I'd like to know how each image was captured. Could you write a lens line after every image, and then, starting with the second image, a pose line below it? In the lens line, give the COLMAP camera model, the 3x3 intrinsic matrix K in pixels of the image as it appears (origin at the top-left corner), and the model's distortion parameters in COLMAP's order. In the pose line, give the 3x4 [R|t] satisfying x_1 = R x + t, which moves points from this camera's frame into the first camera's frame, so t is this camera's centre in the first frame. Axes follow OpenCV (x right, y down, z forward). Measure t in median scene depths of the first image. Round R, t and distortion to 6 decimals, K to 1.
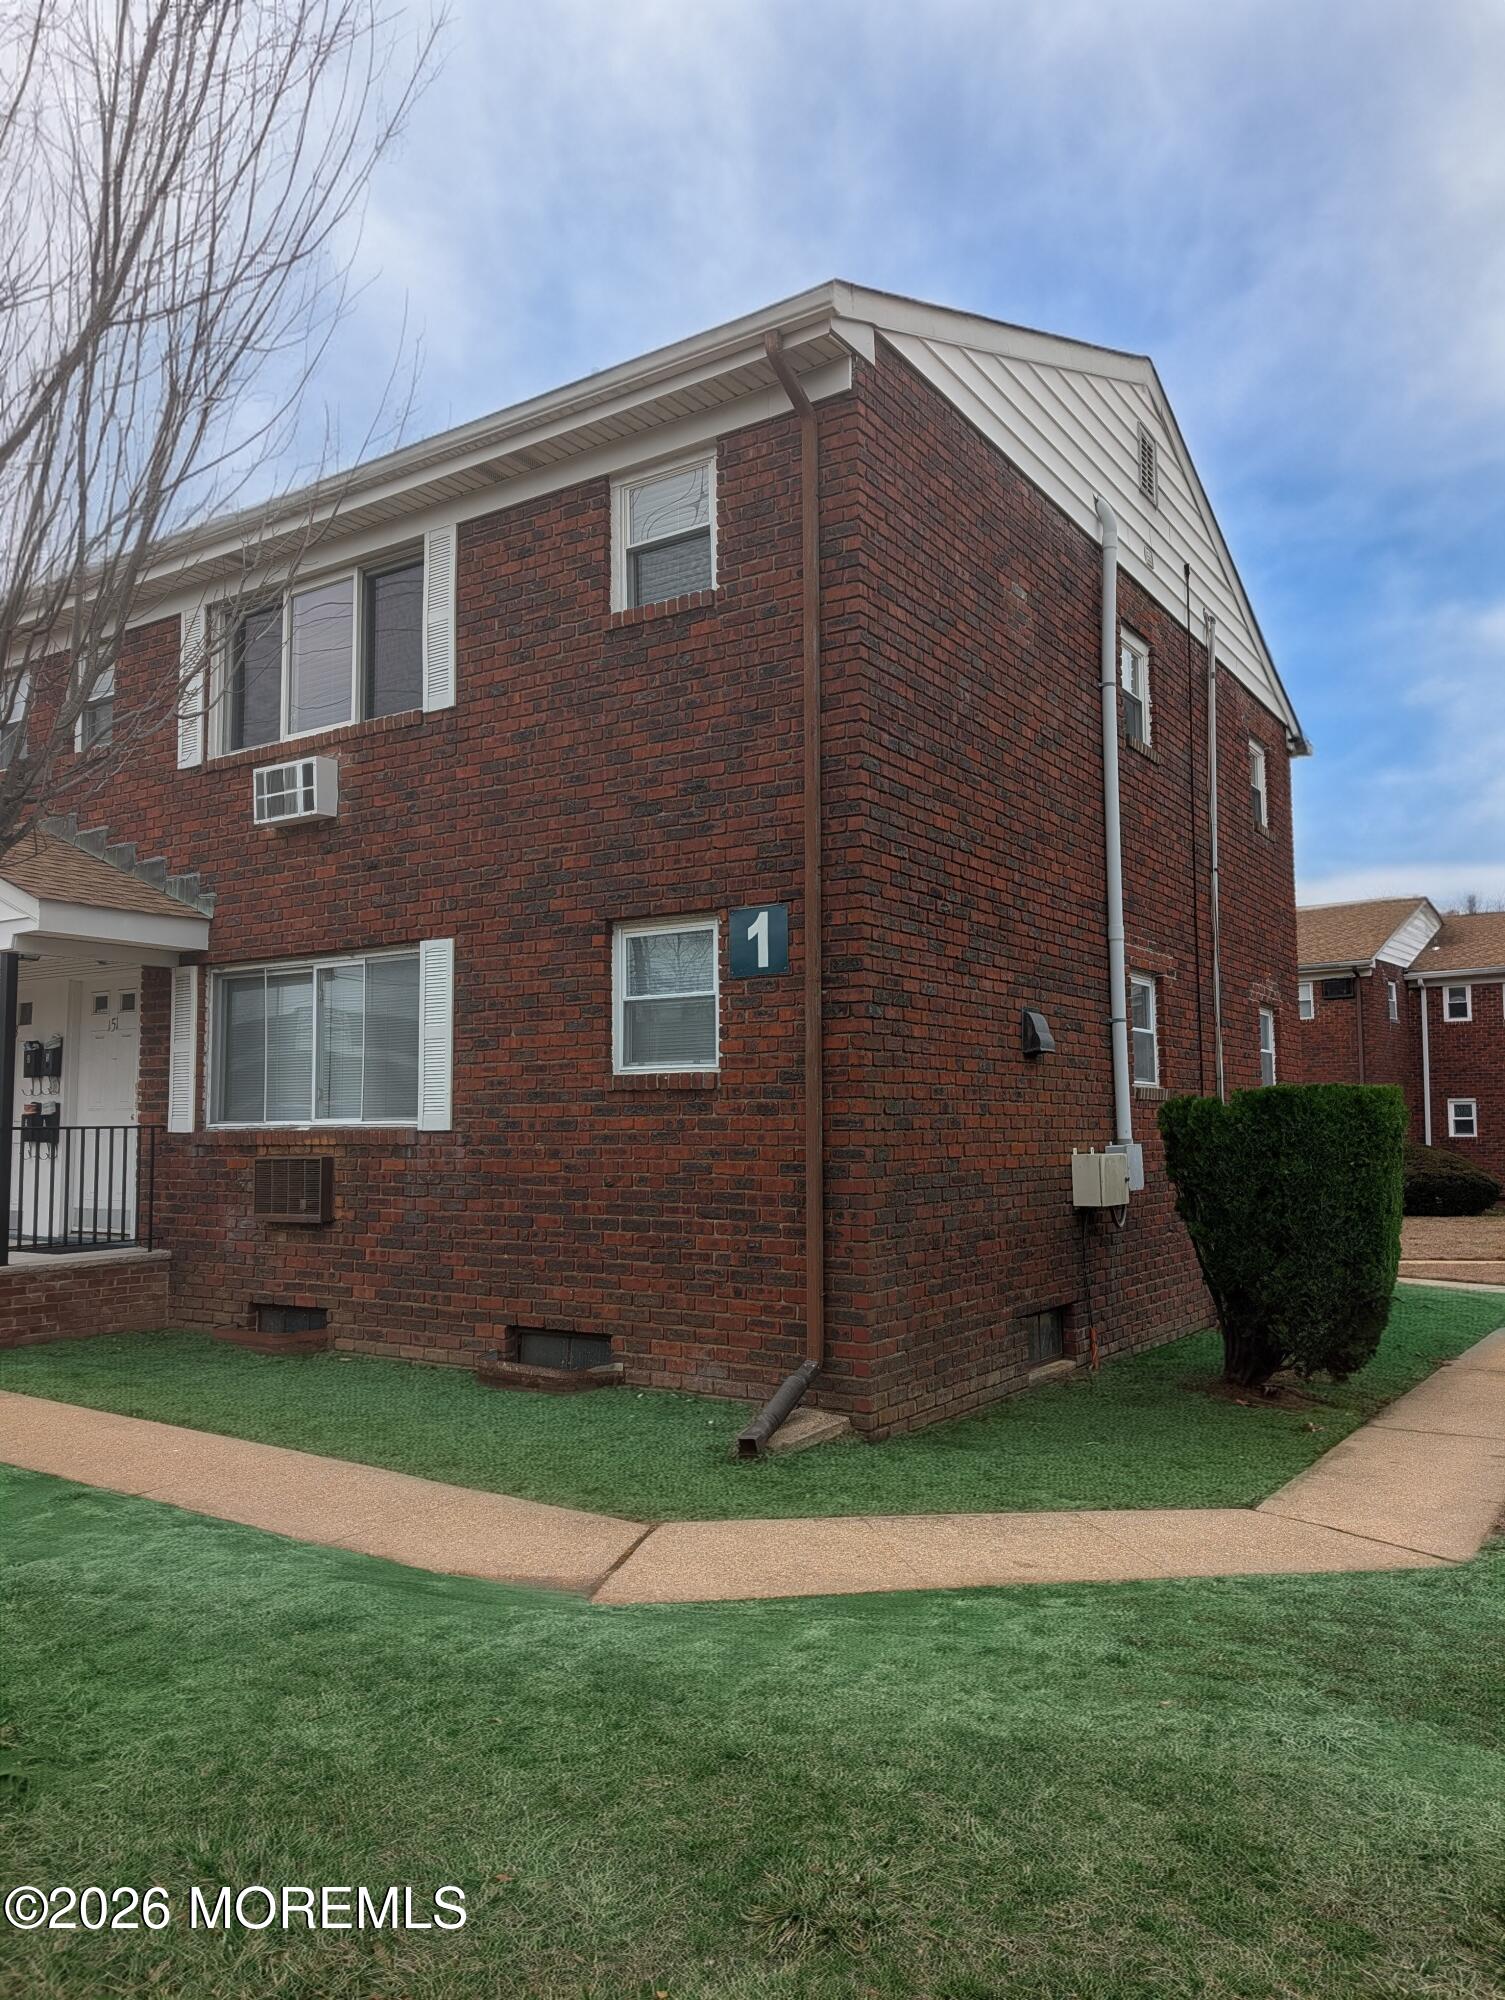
lens RADIAL K [[1443.3, 0, 753.0], [0, 1443.3, 993.5], [0, 0, 1]] dist [0.032866, -0.030223]
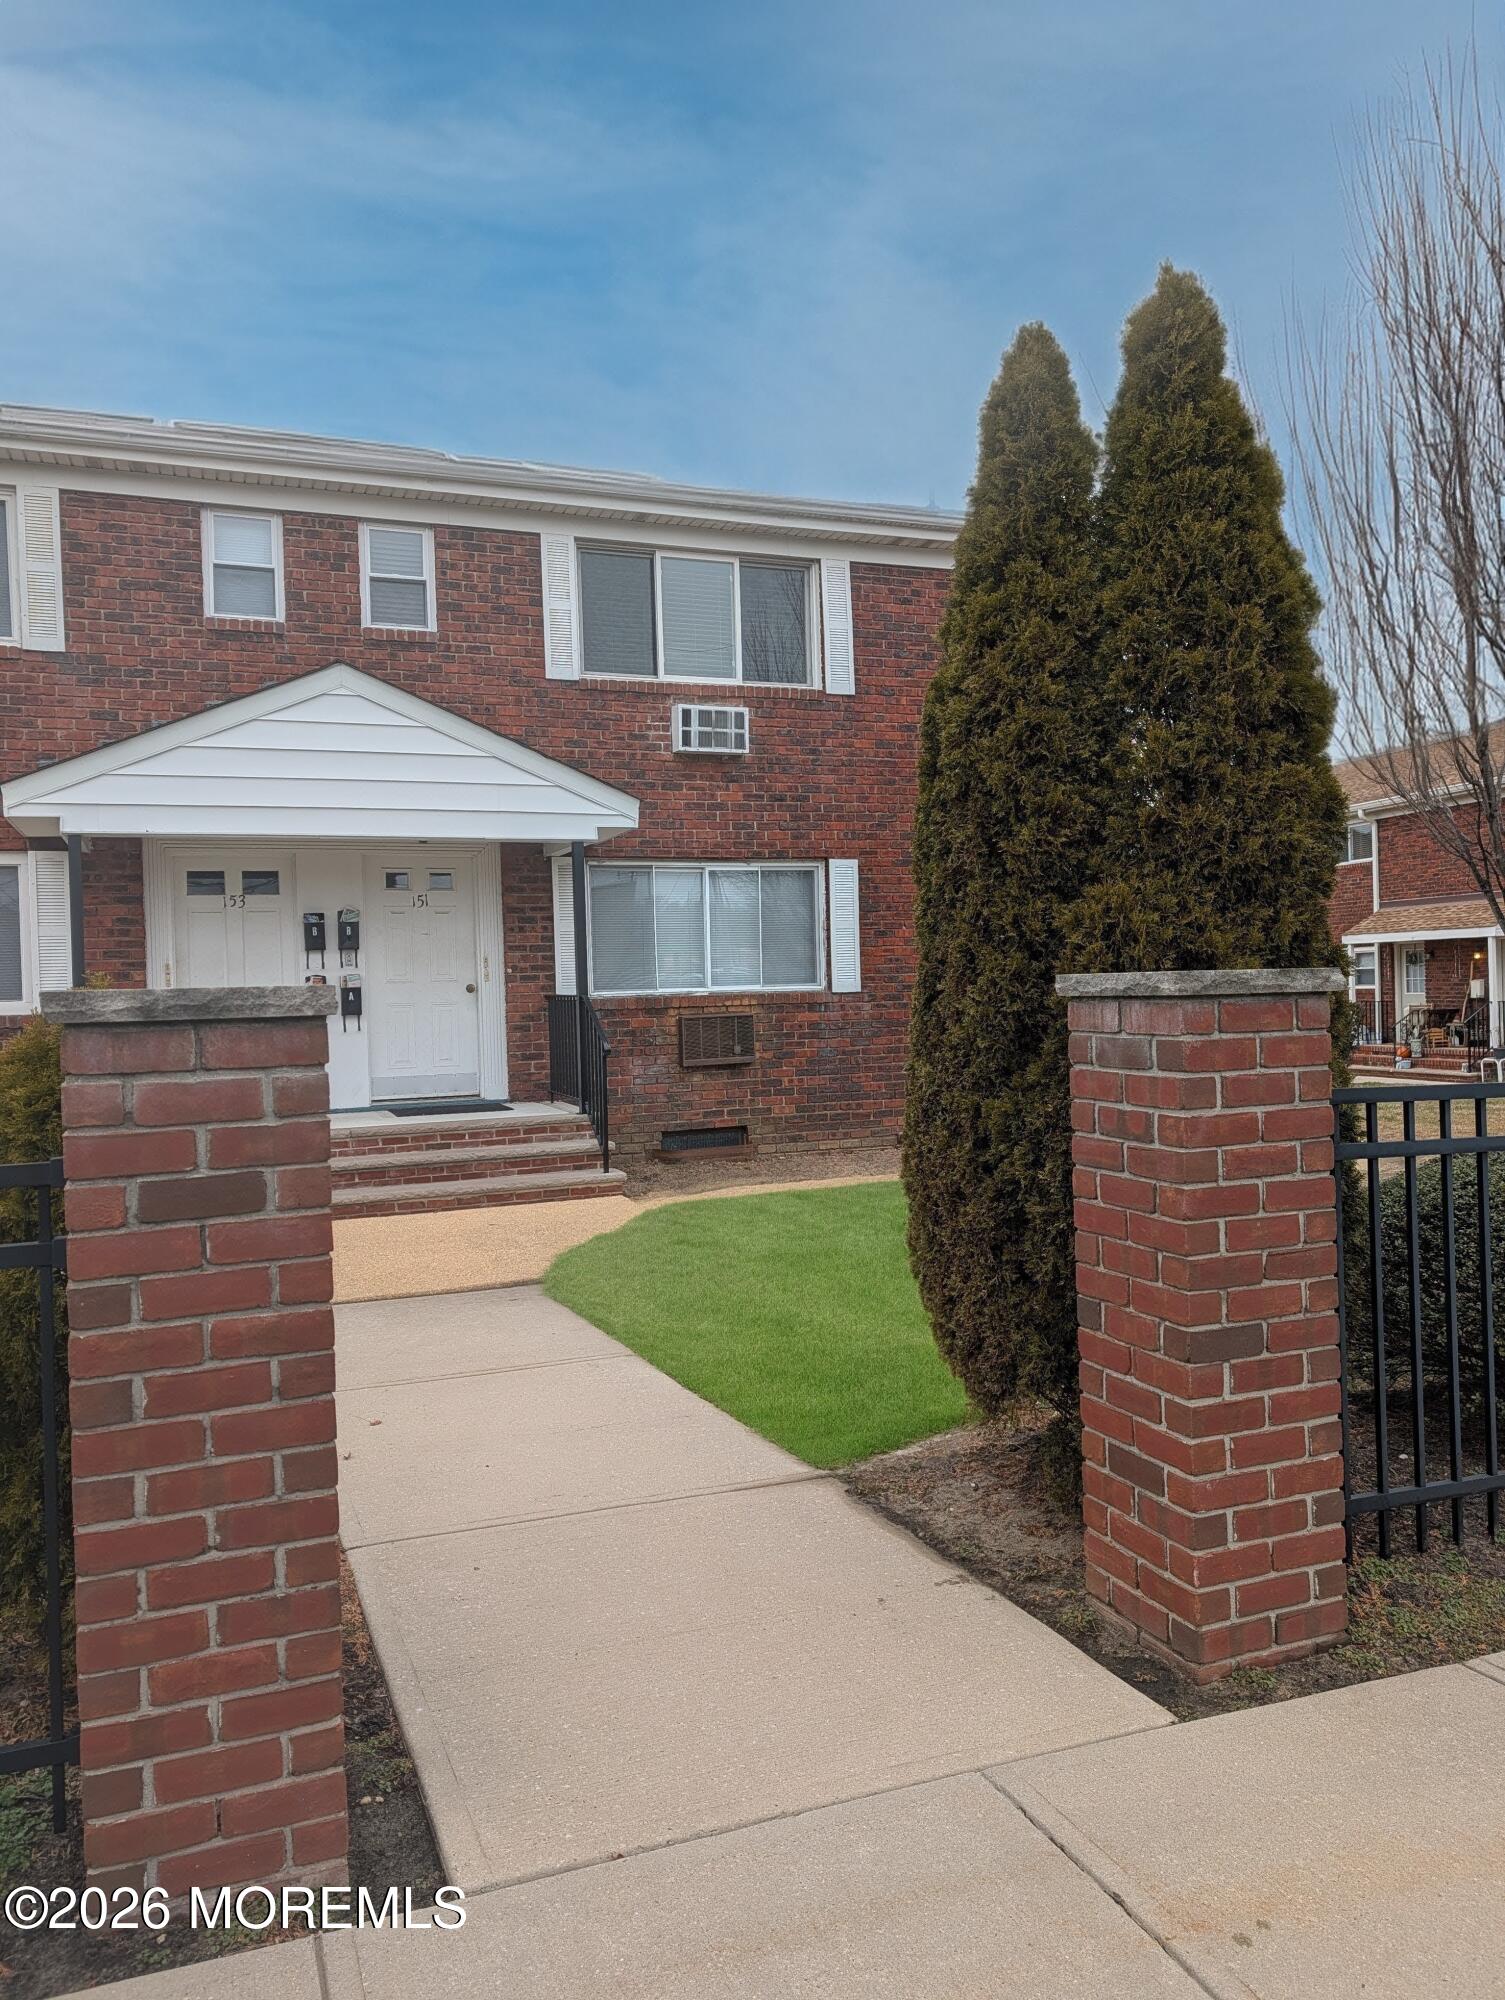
lens RADIAL K [[1443.3, 0, 750.0], [0, 1443.3, 1004.0], [0, 0, 1]] dist [0.032866, -0.030223]
pose [[0.579364, -0.022498, 0.814759, -1.406563], [-0.055310, 0.996230, 0.066838, 0.014759], [-0.813190, -0.083788, 0.575935, 0.235586]]
